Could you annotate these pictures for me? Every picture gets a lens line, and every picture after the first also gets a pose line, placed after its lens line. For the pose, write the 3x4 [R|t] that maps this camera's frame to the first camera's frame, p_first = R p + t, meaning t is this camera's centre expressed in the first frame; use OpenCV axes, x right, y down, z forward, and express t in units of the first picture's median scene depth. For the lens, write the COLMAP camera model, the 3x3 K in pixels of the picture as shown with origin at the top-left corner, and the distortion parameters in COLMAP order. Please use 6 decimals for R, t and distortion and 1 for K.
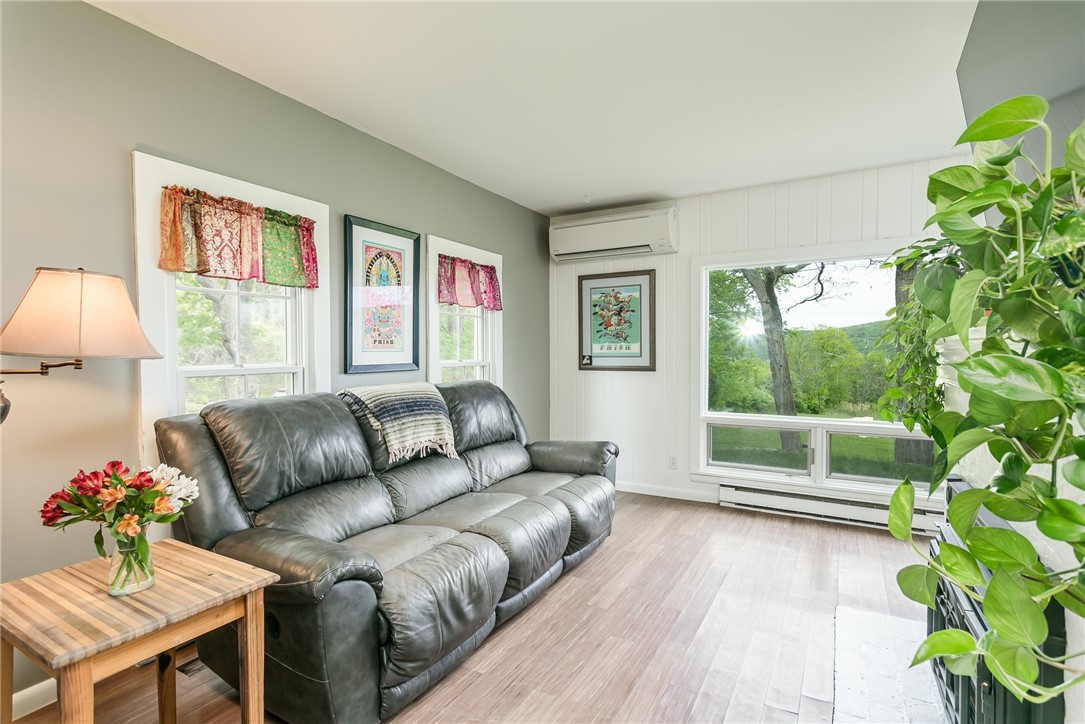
lens RADIAL K [[527.5, 0, 542.5], [0, 527.5, 362.0], [0, 0, 1]] dist [-0.001298, 0.001104]
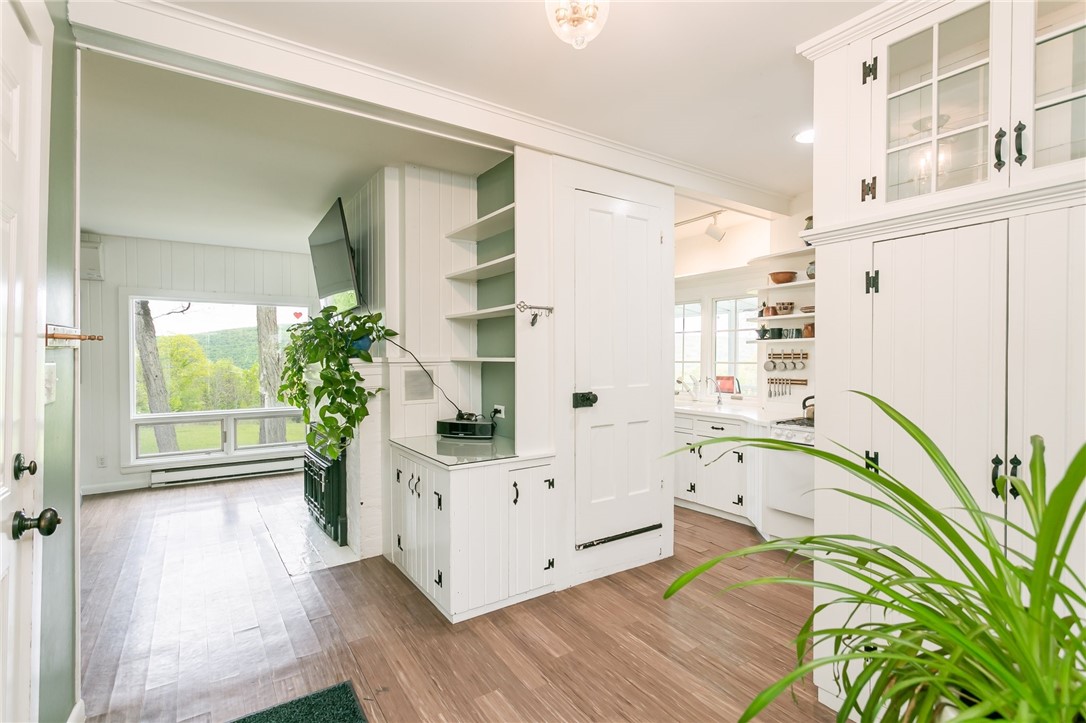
lens RADIAL K [[515.0, 0, 542.6], [0, 515.0, 374.1], [0, 0, 1]] dist [-0.000255, 0.000137]
pose [[0.445705, -0.032375, 0.894594, -0.374272], [0.024273, 0.999415, 0.024075, -0.007555], [-0.894851, 0.010984, 0.446230, -0.430468]]
